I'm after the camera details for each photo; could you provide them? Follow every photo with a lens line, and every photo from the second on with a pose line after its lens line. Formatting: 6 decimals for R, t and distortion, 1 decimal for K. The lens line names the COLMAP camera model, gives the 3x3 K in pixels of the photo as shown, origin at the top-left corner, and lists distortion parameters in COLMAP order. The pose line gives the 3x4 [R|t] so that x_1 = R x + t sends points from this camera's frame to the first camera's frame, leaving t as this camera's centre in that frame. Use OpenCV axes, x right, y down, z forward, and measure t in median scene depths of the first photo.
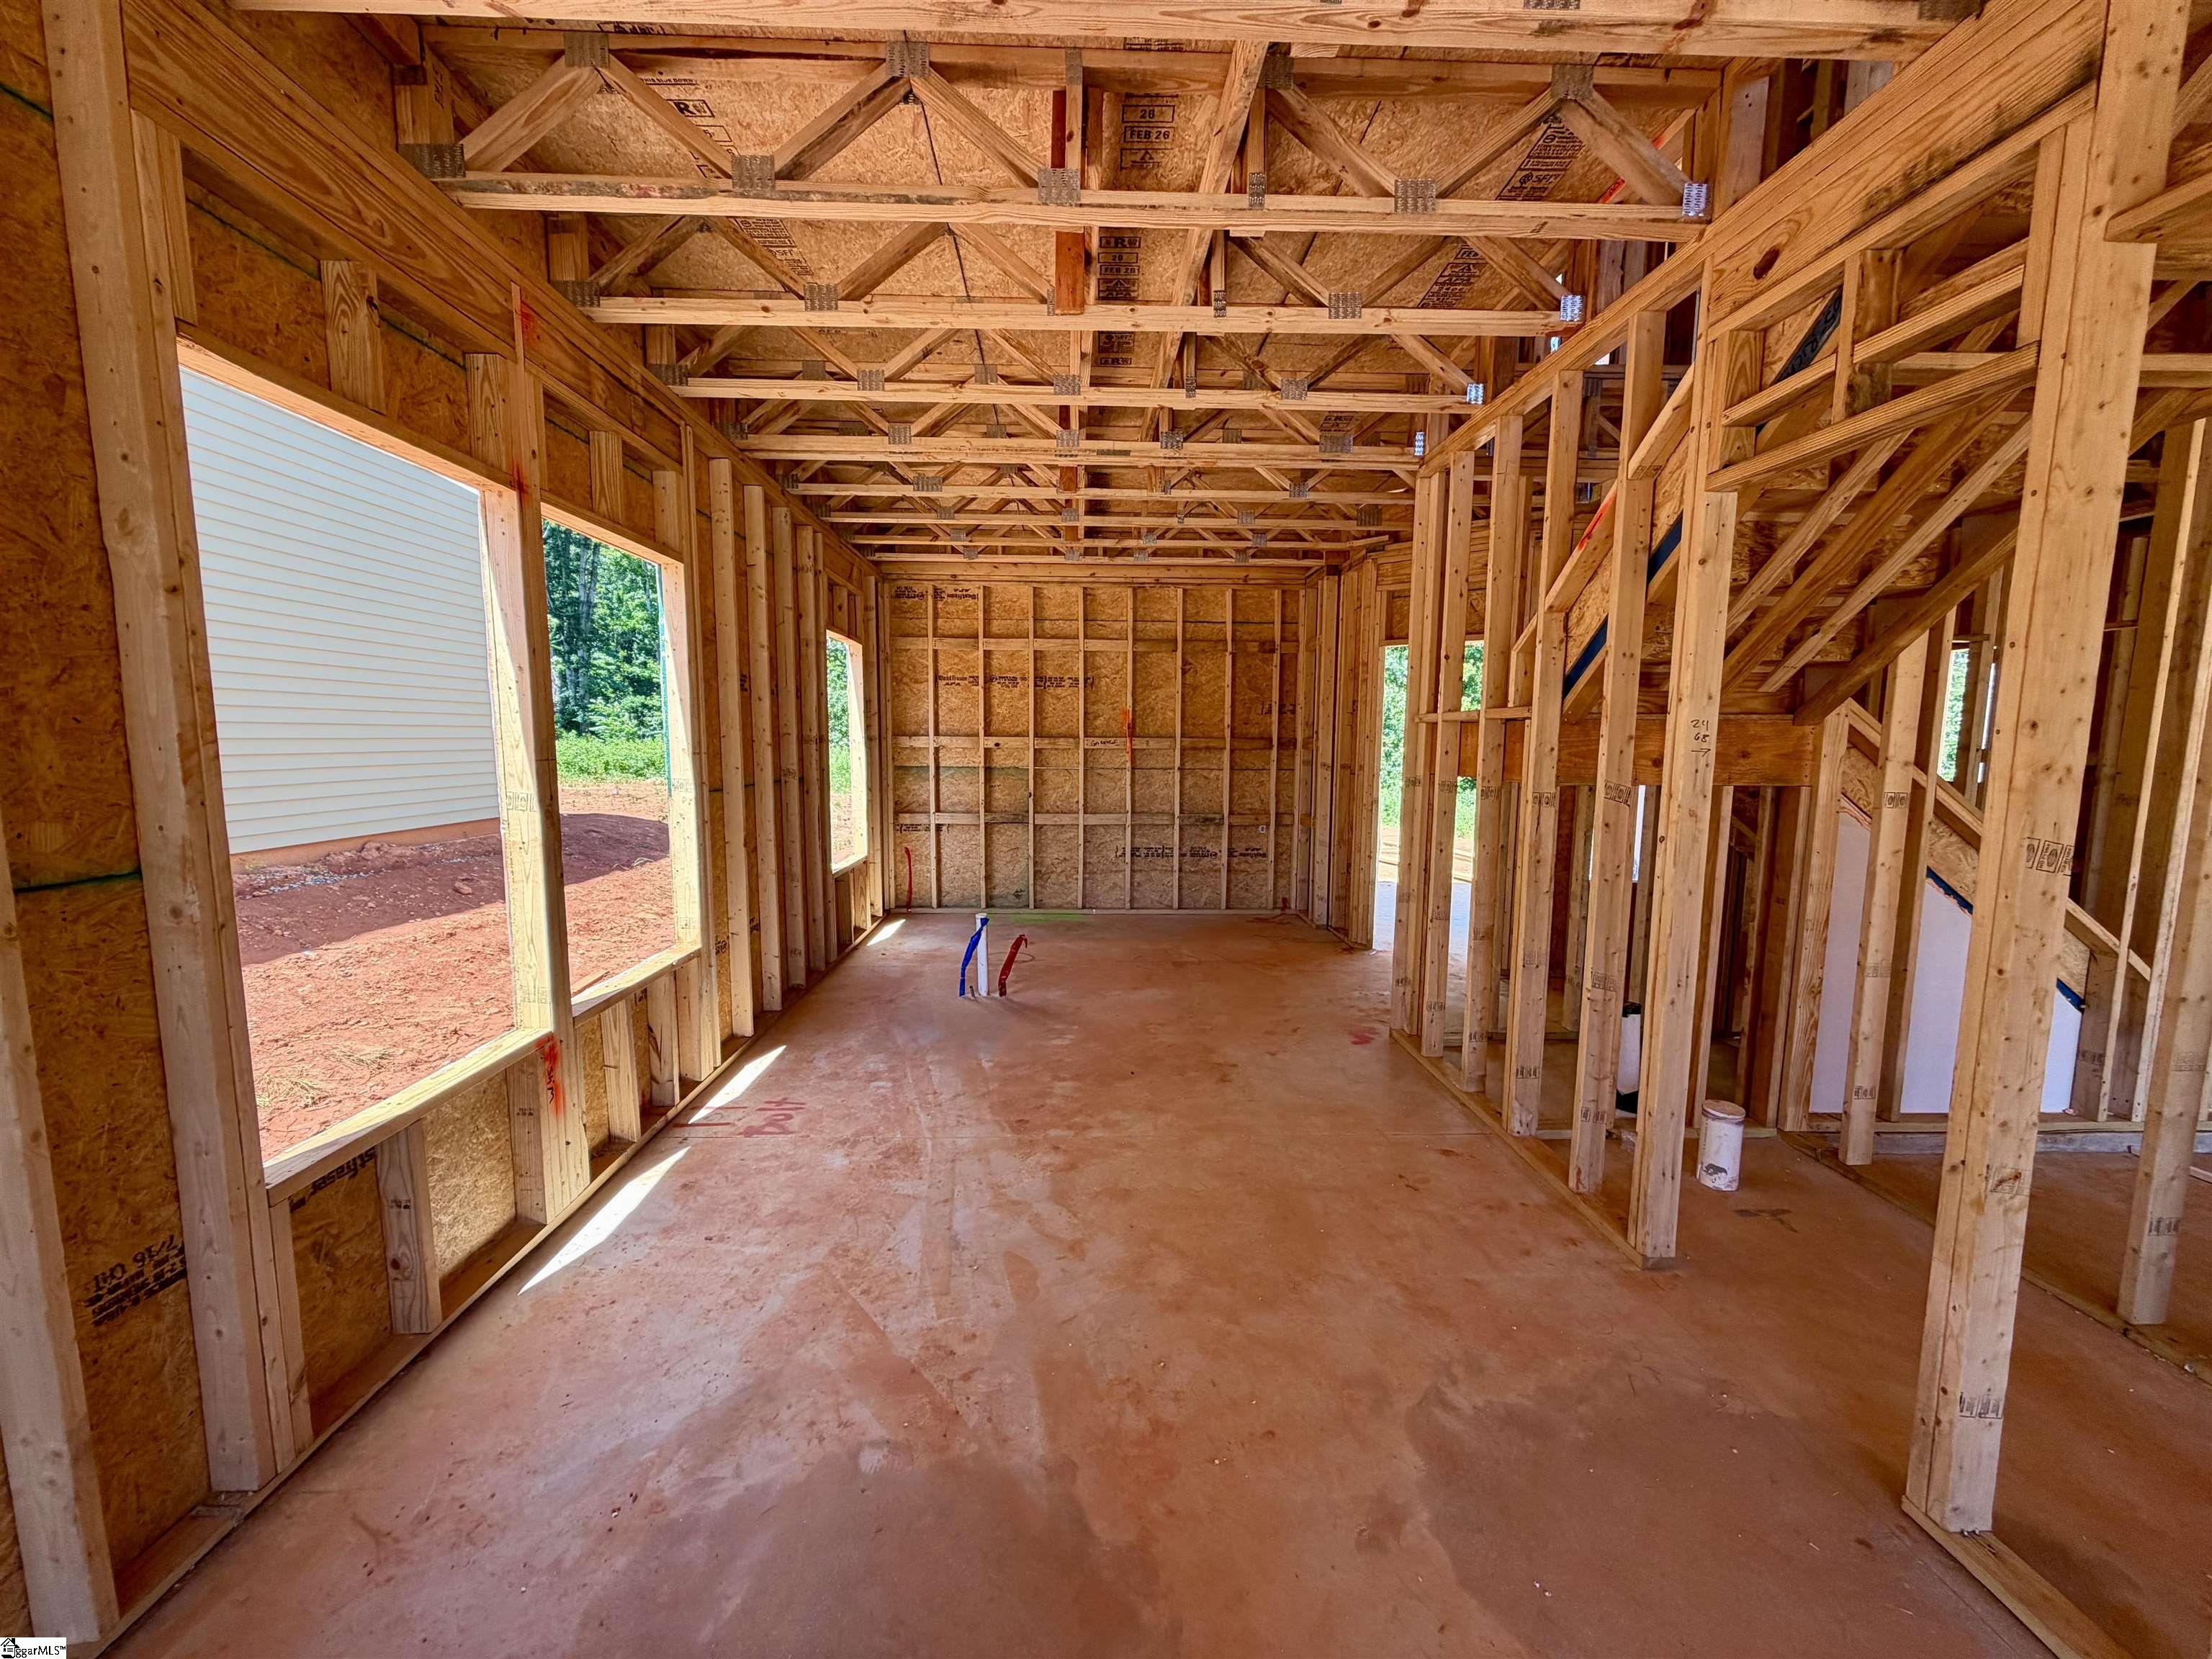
lens RADIAL K [[880.1, 0, 1100.4], [0, 880.1, 833.7], [0, 0, 1]] dist [-0.000962, -0.000486]
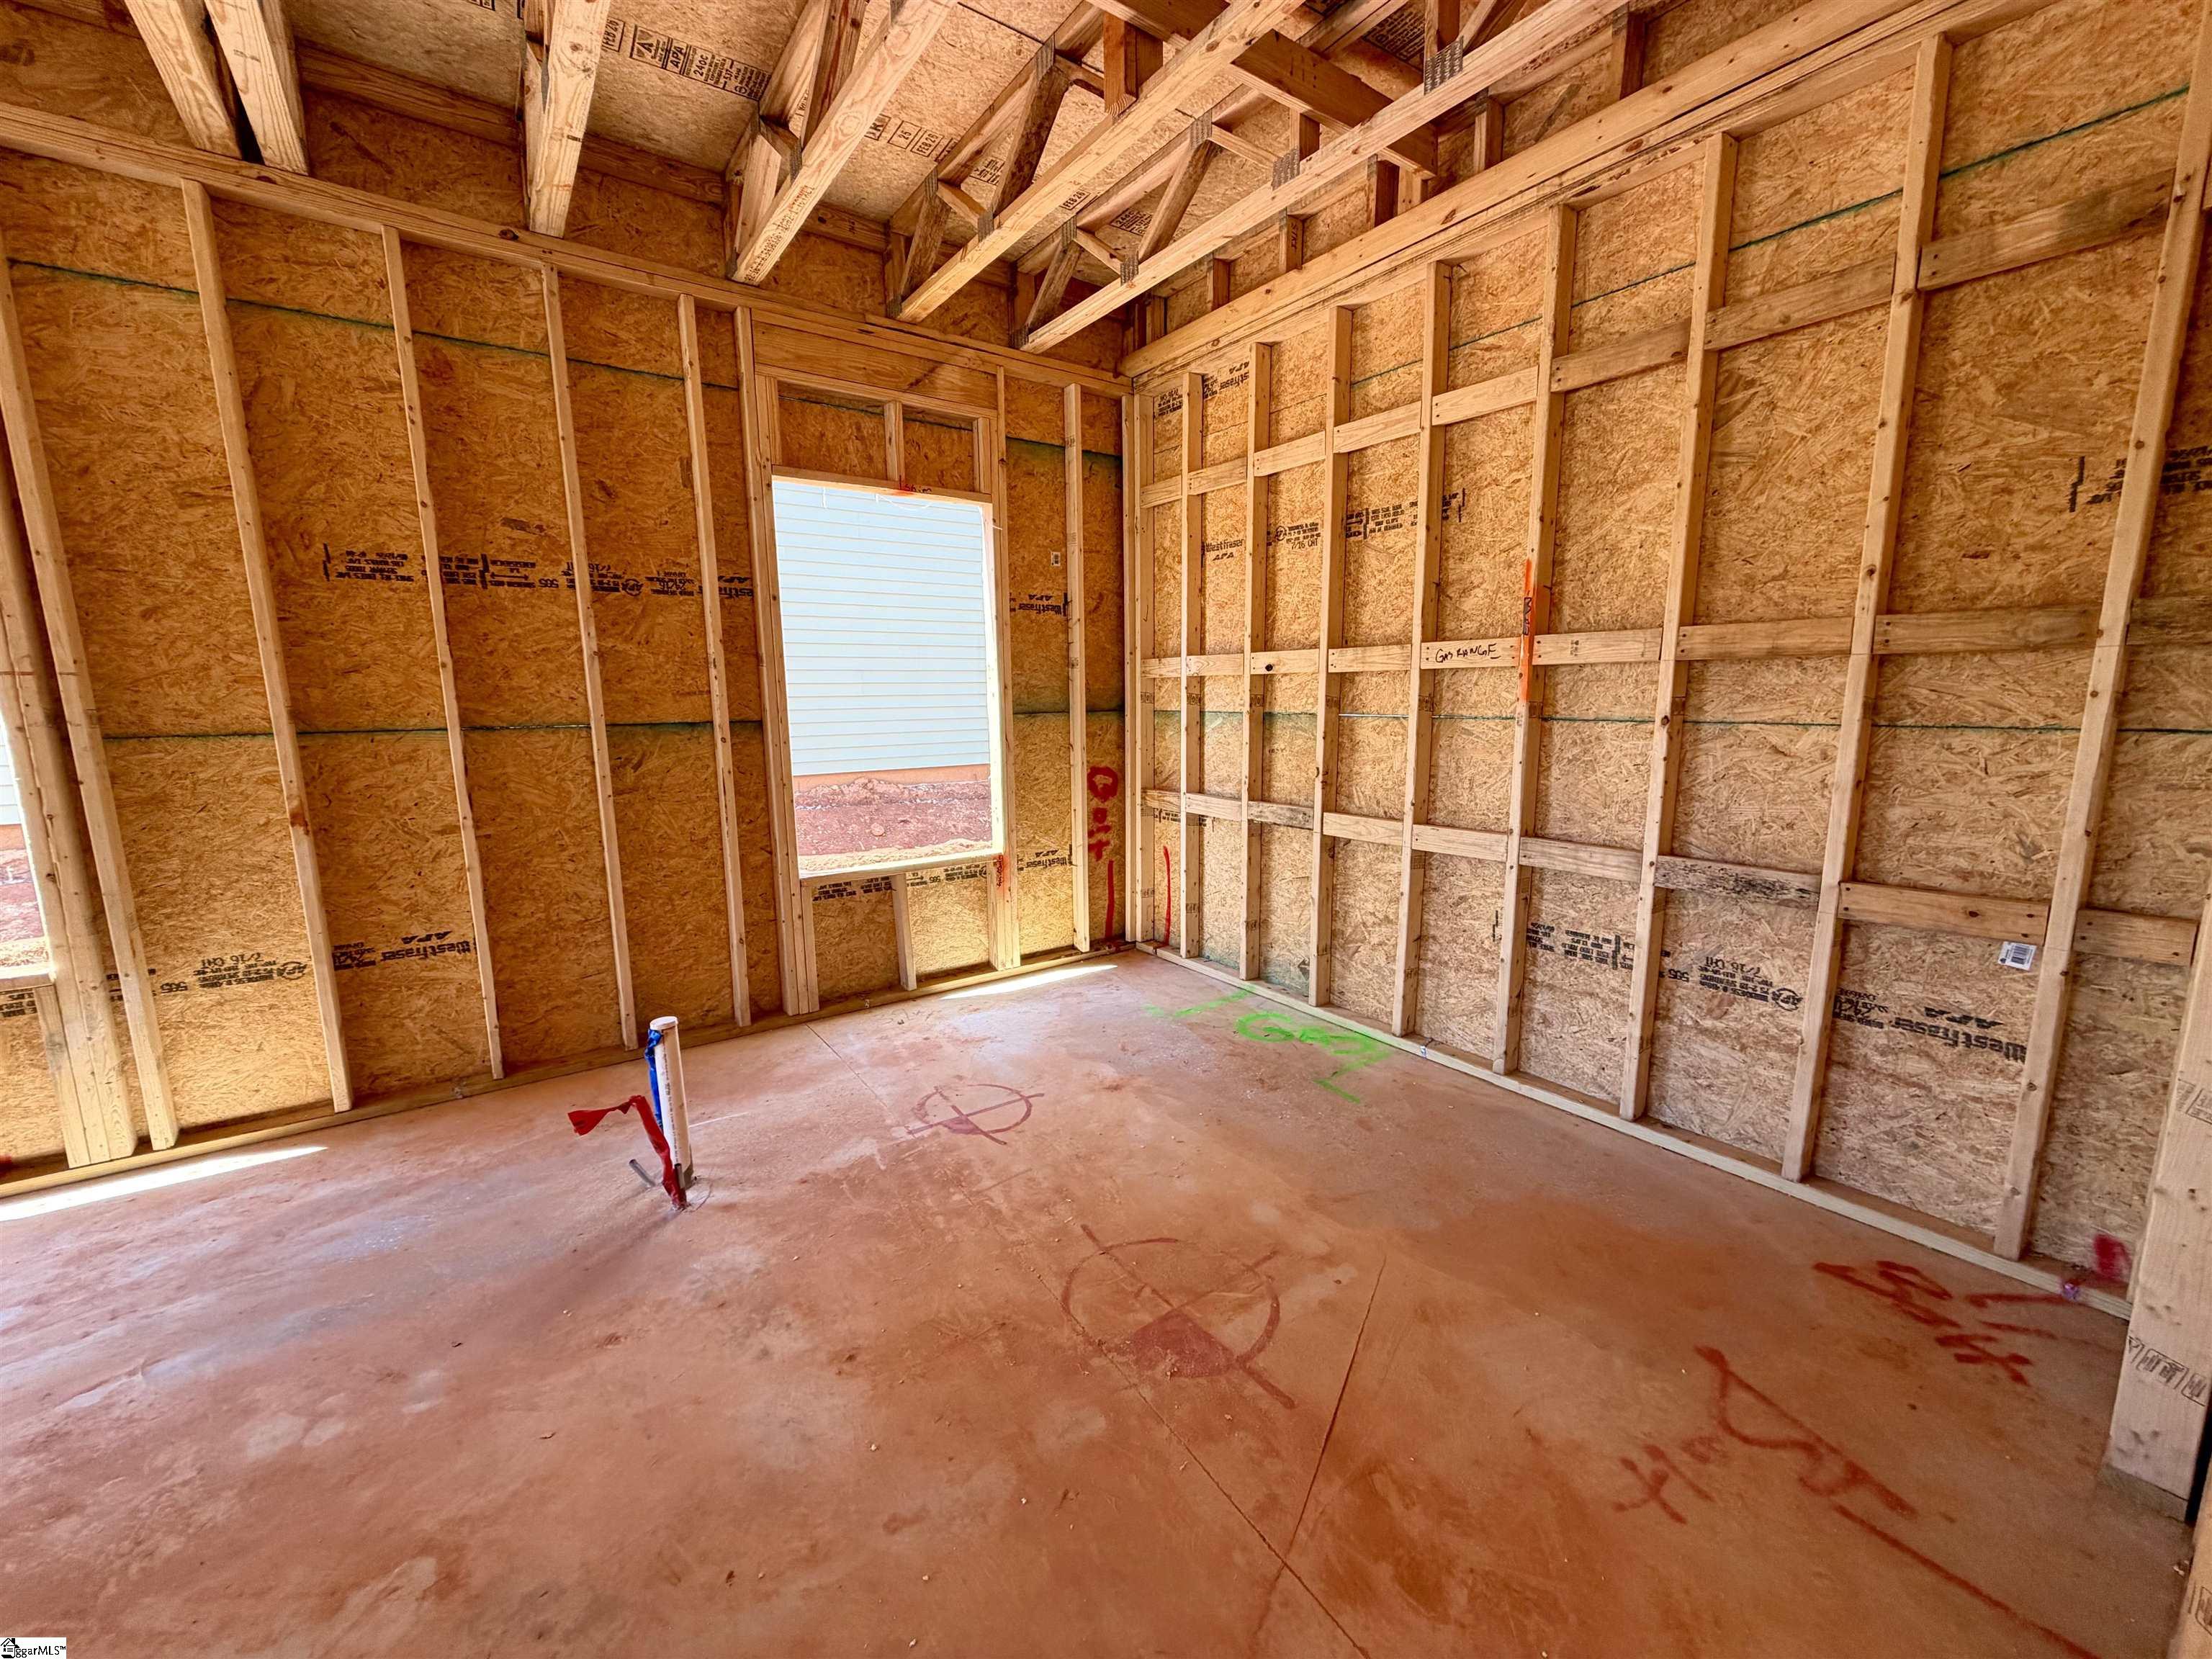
lens RADIAL K [[880.1, 0, 1111.0], [0, 880.1, 833.2], [0, 0, 1]] dist [-0.000962, -0.000486]
pose [[0.554102, 0.119198, -0.823871, 0.253581], [-0.075505, 0.992812, 0.092858, -0.046778], [0.829017, 0.010754, 0.559119, 0.641385]]
